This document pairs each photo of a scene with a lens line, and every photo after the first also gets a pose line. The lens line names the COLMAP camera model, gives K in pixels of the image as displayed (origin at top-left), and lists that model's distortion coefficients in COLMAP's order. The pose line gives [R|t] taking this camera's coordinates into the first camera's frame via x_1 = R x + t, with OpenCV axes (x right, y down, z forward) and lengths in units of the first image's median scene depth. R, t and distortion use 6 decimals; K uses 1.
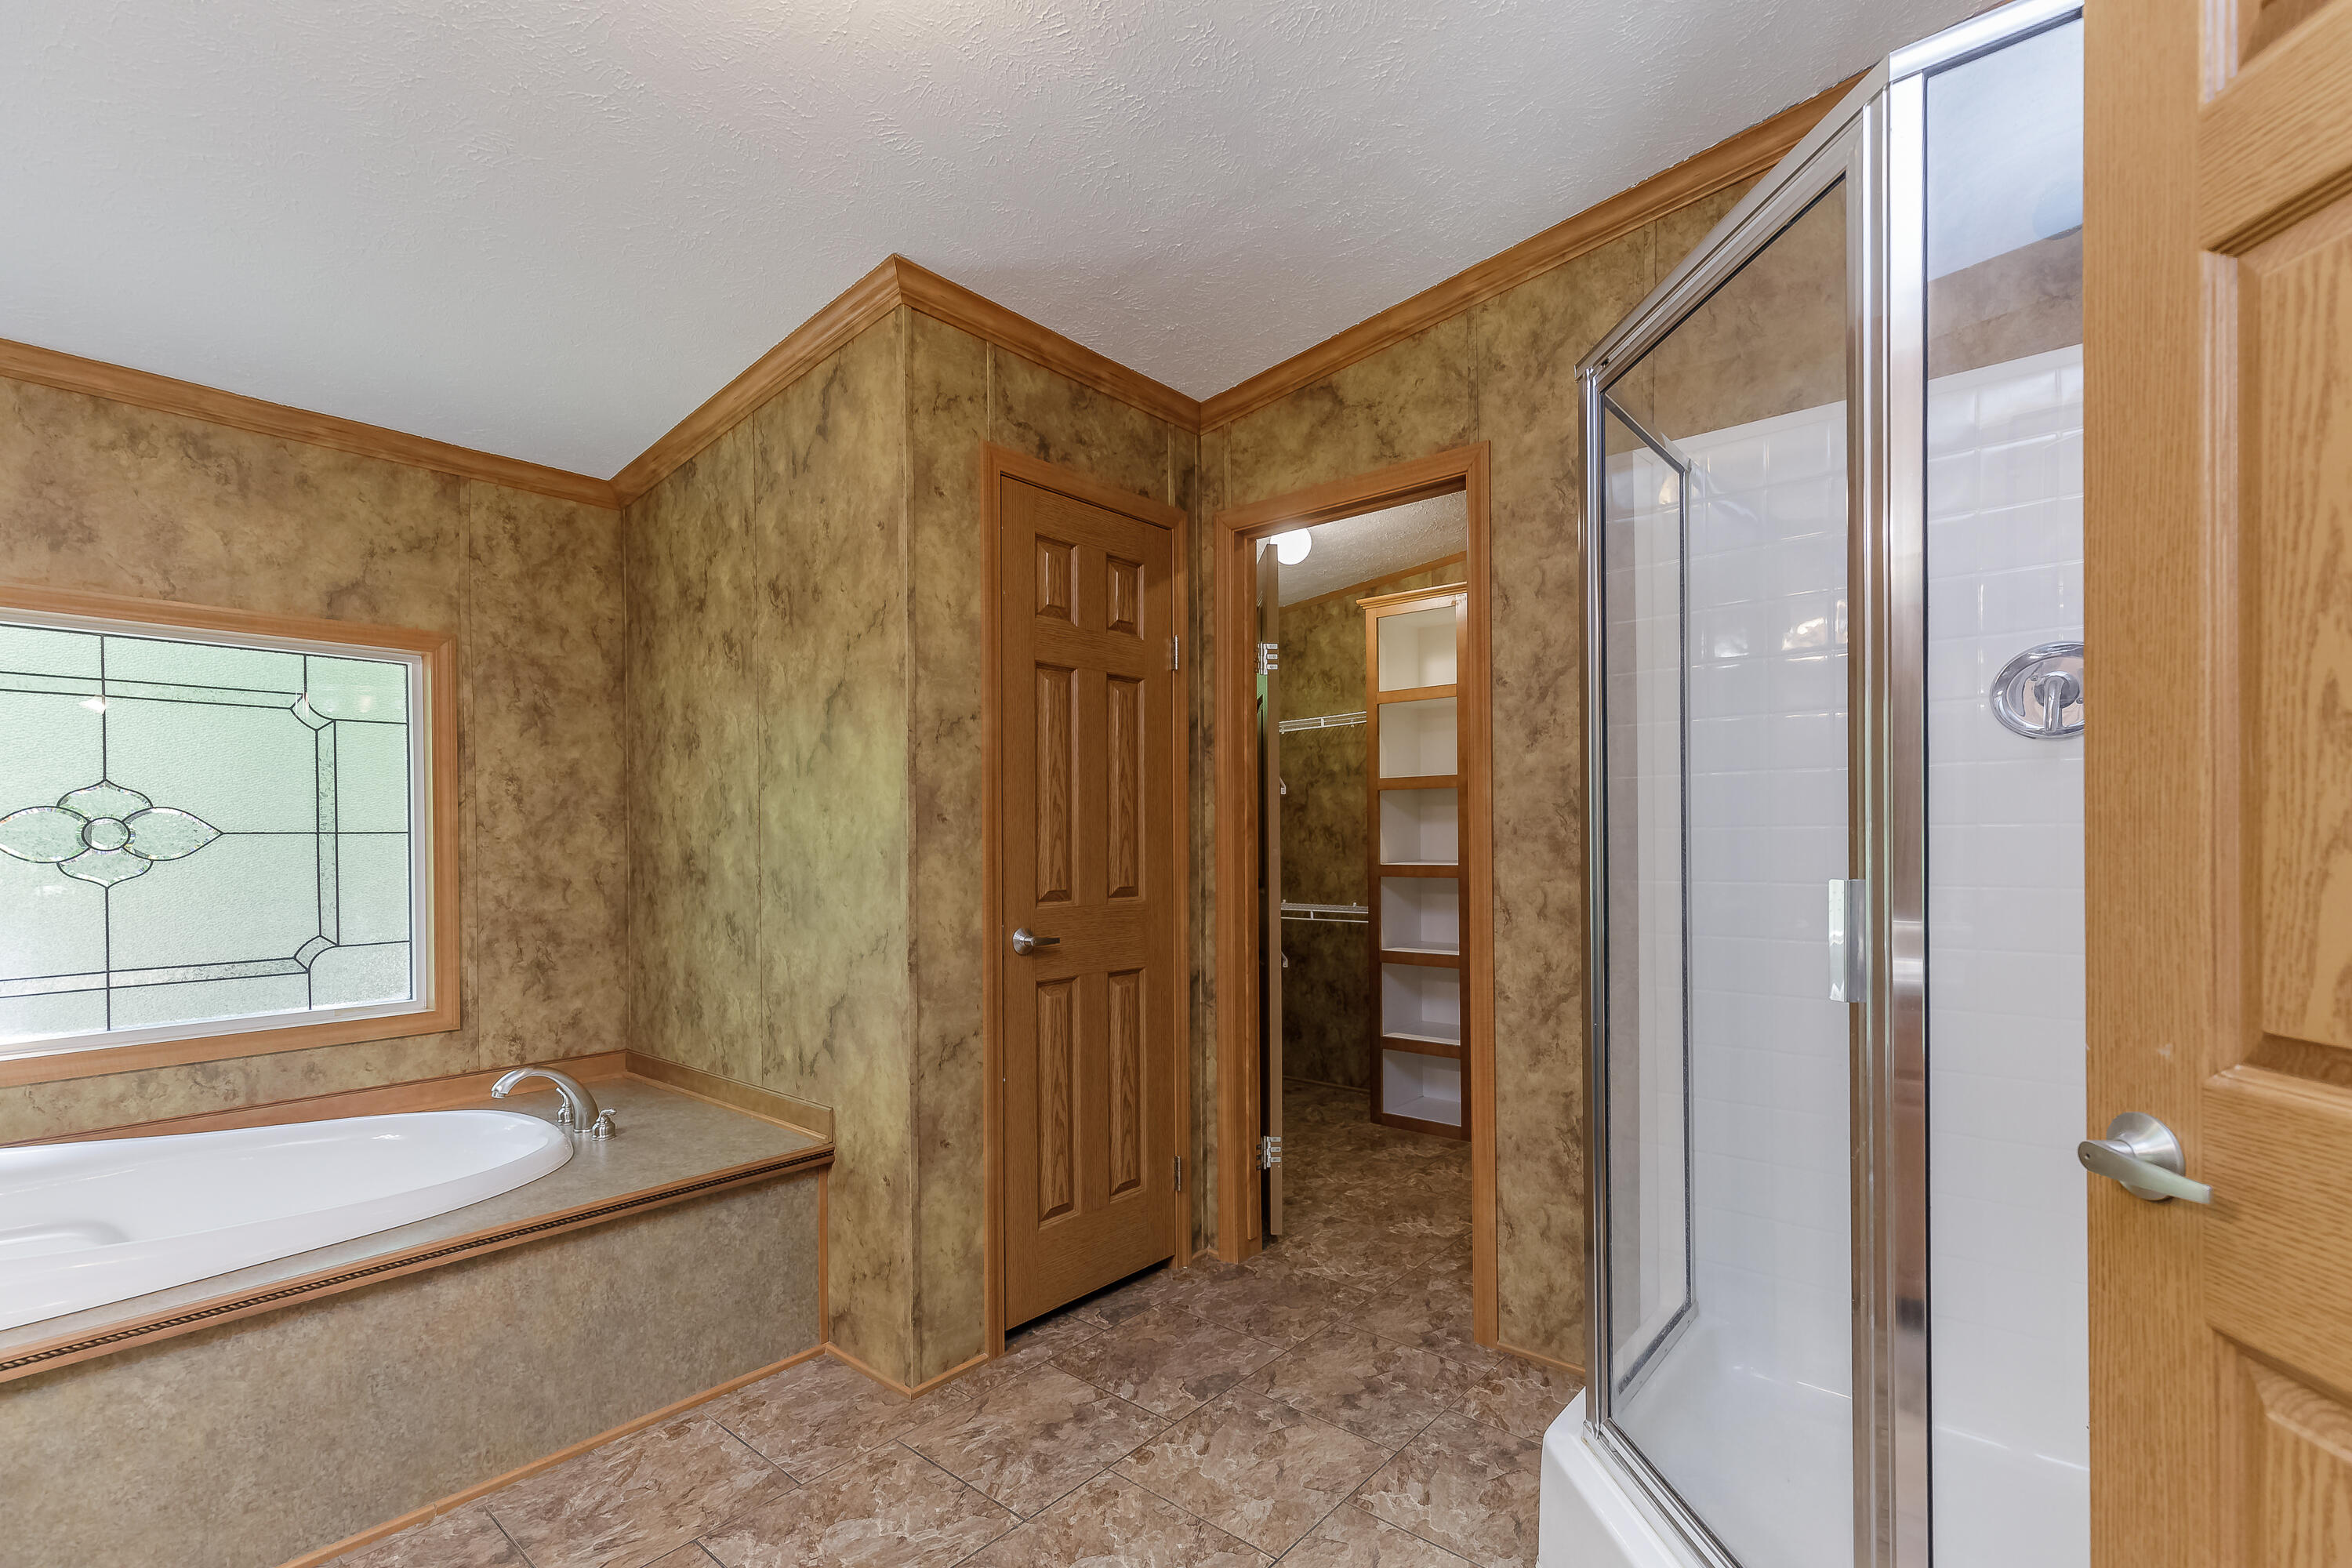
lens RADIAL K [[1062.6, 0, 1198.6], [0, 1062.6, 842.7], [0, 0, 1]] dist [0.008357, -0.001814]
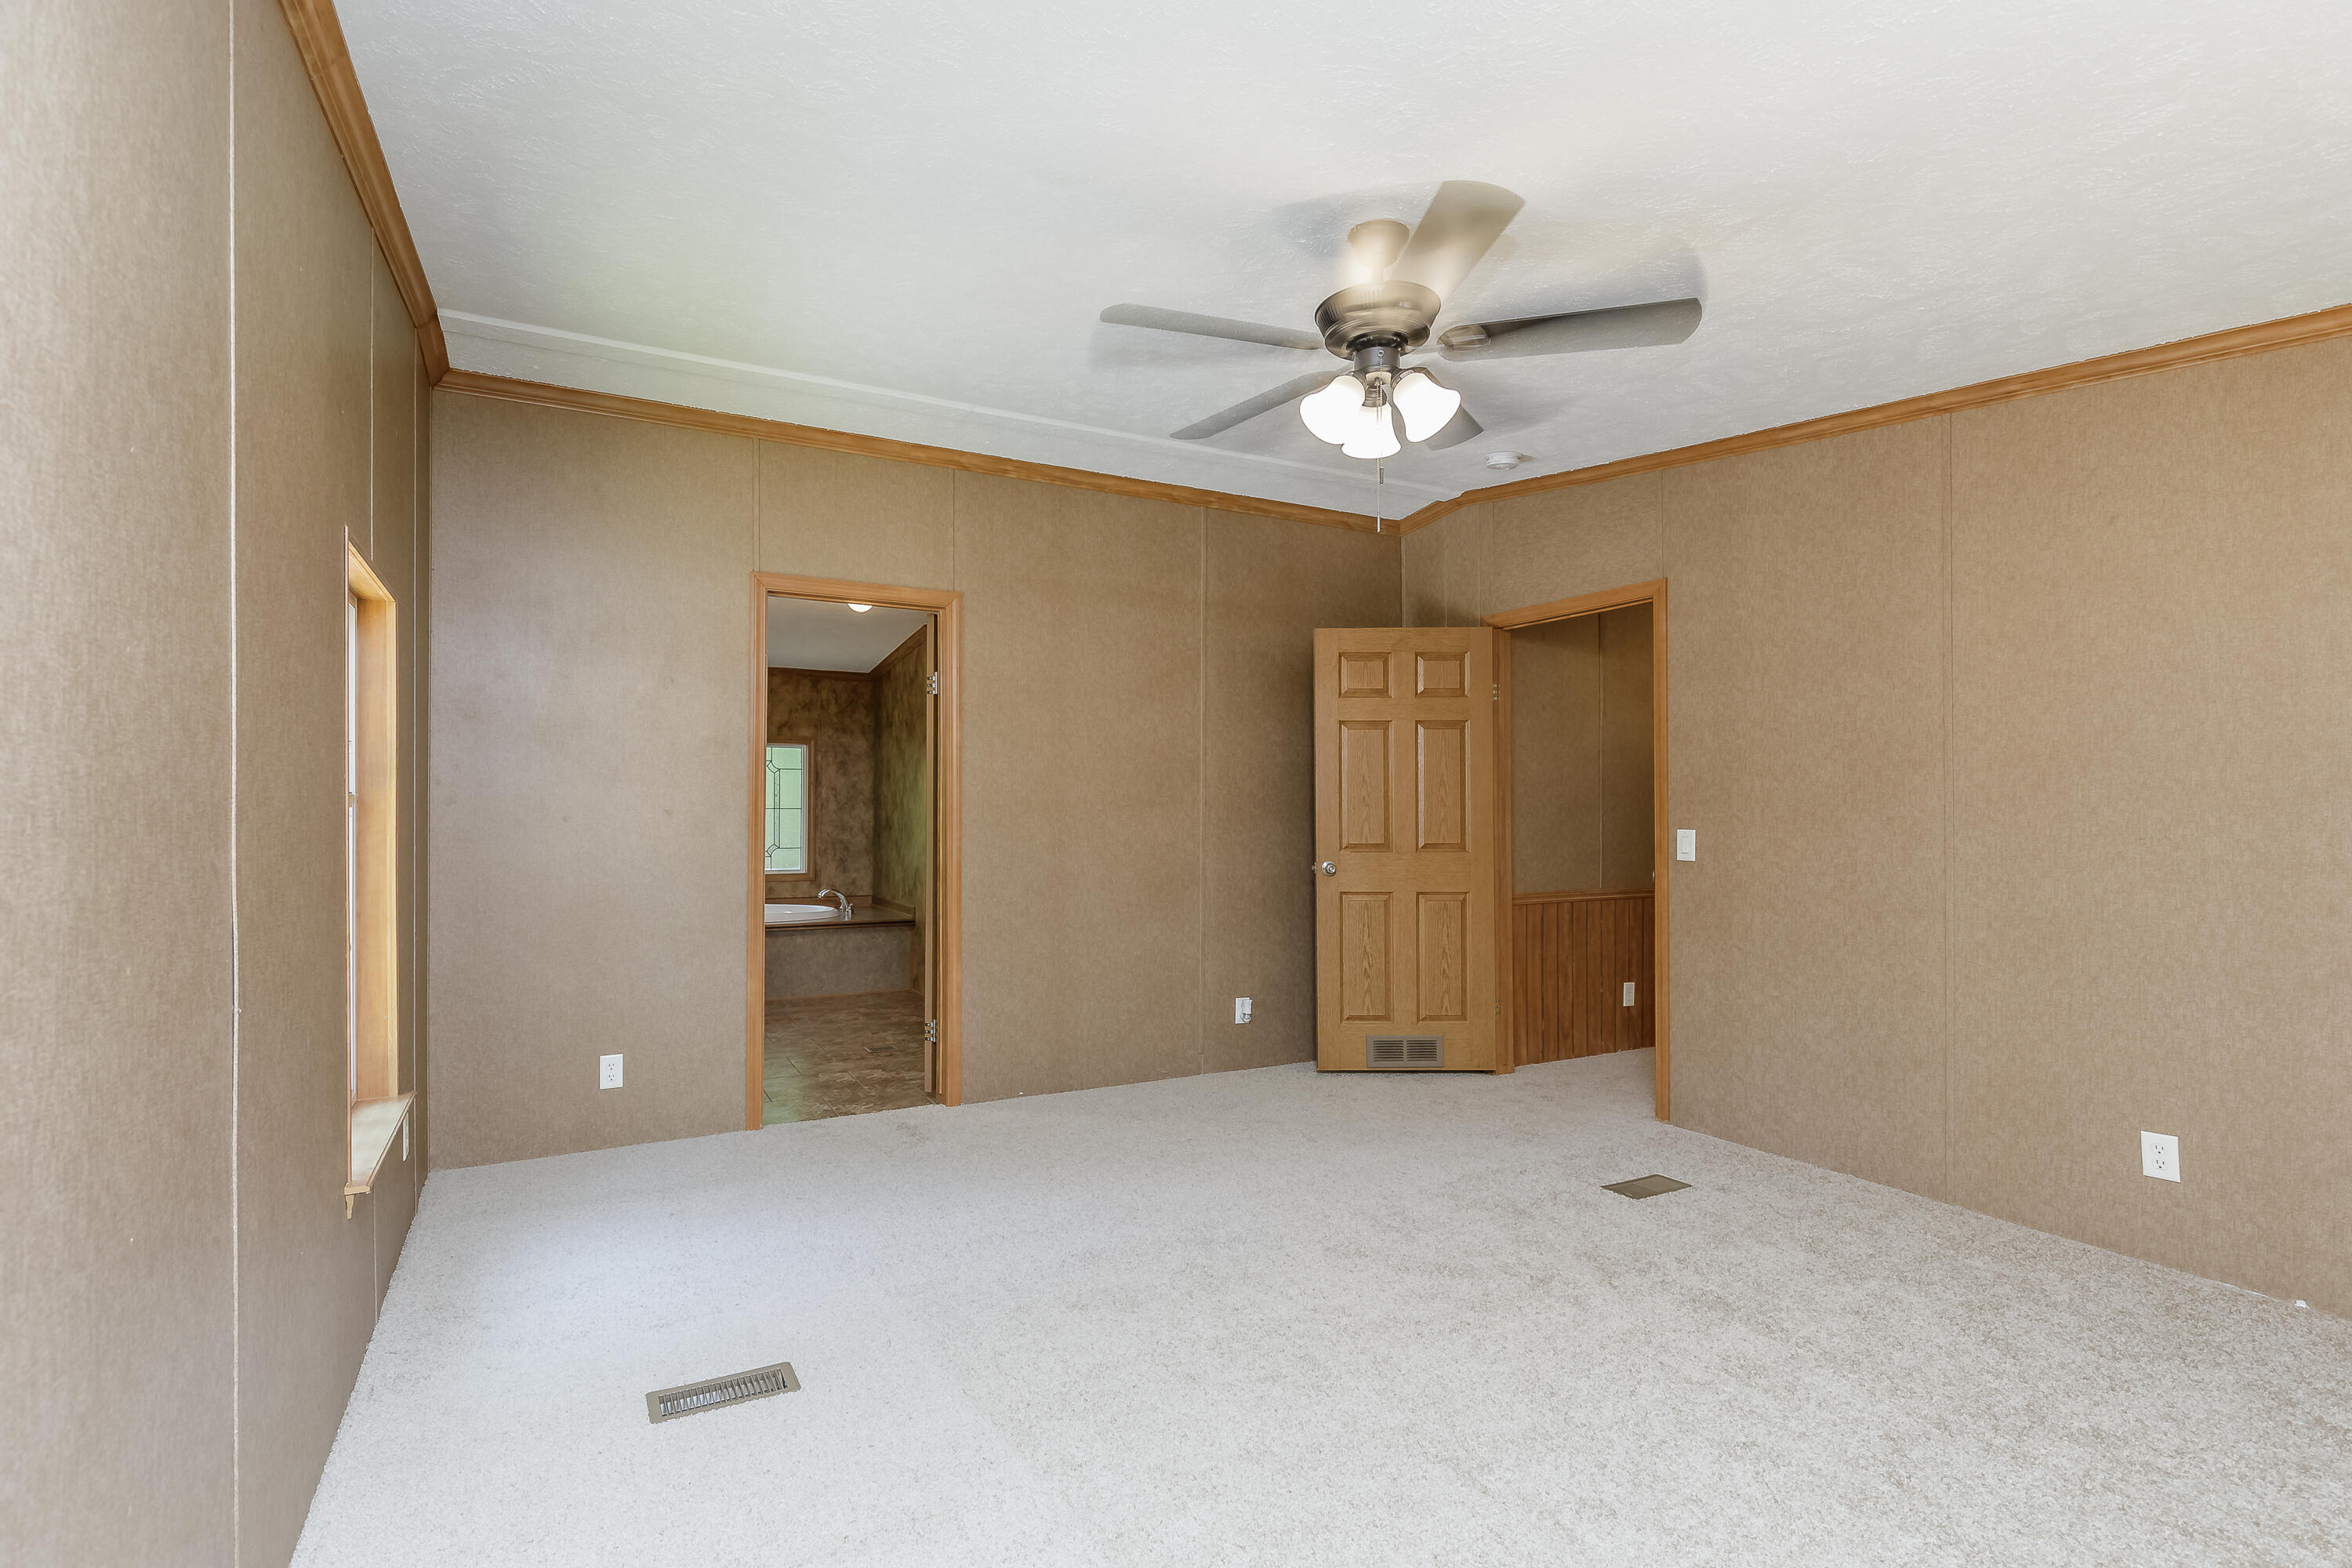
lens RADIAL K [[1062.6, 0, 1134.5], [0, 1062.6, 801.6], [0, 0, 1]] dist [0.008357, -0.001814]
pose [[0.937027, 0.006345, -0.349198, 1.214039], [-0.013349, 0.999755, -0.017654, 0.011168], [0.349001, 0.021204, 0.936883, -1.506393]]
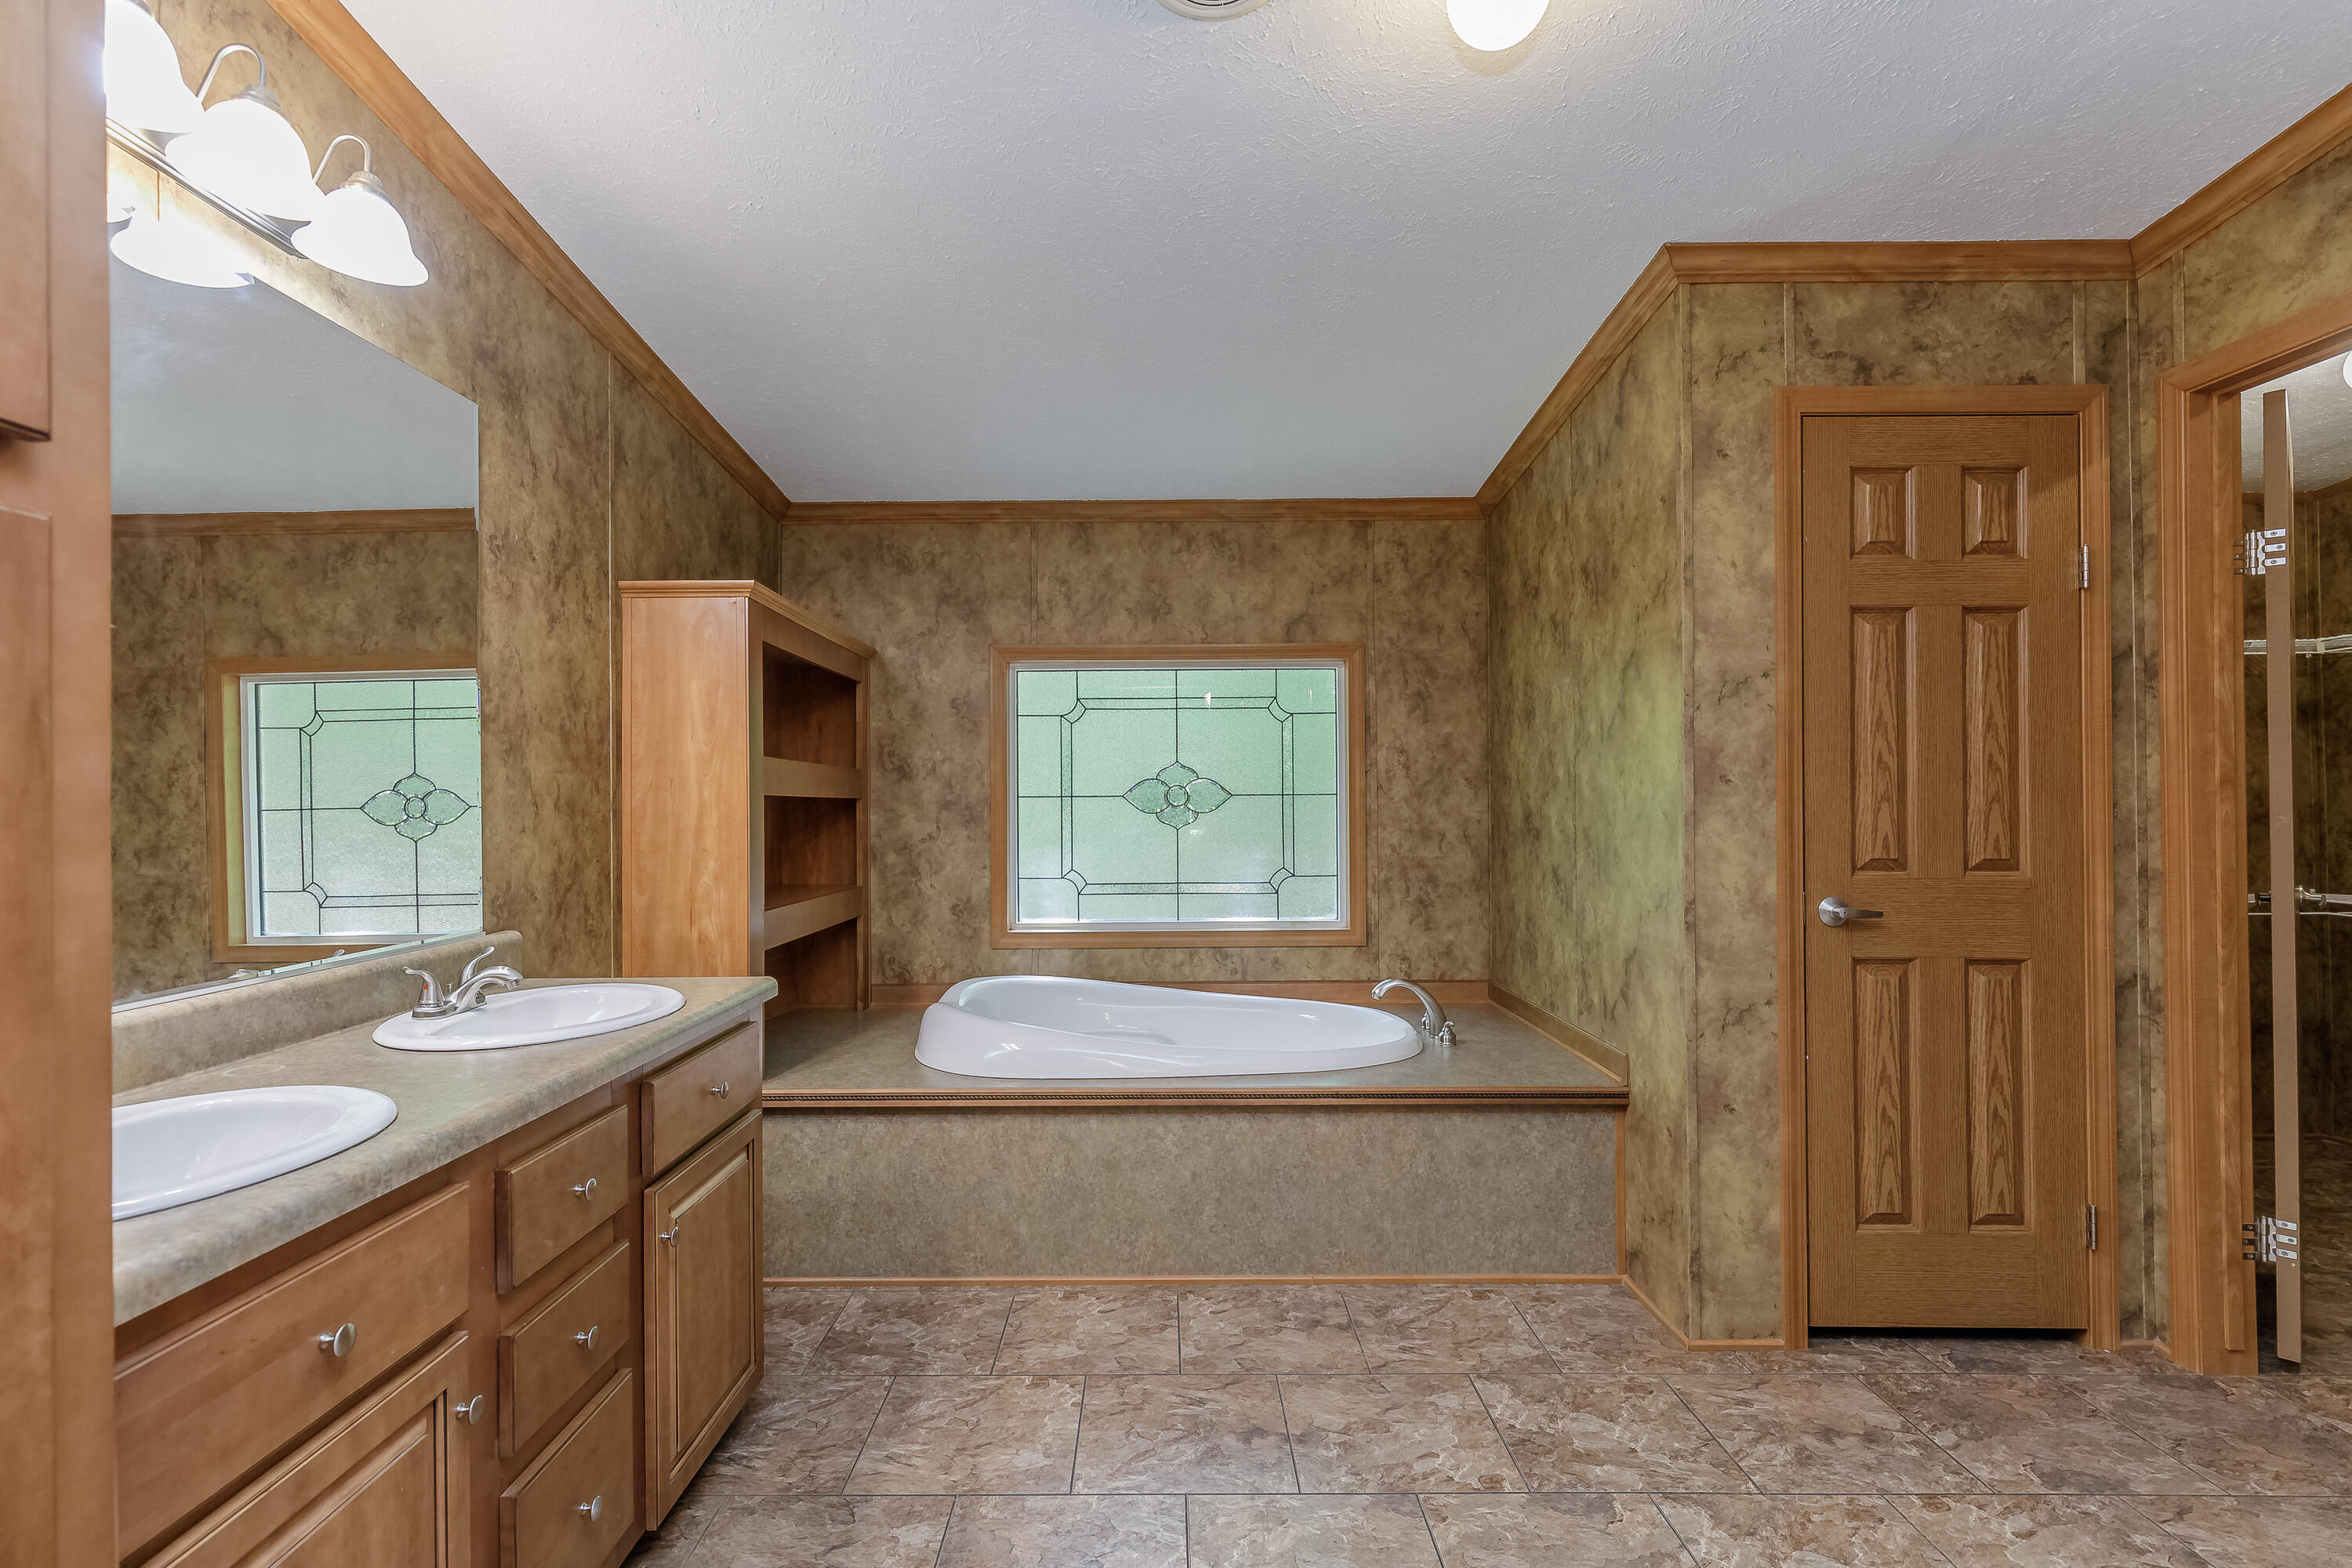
lens RADIAL K [[1062.6, 0, 1159.8], [0, 1062.6, 790.7], [0, 0, 1]] dist [0.008357, -0.001814]
pose [[0.656487, -0.003644, -0.754328, 0.138699], [-0.005237, 0.999942, -0.009389, -0.000531], [0.754319, 0.010114, 0.656430, -0.046824]]
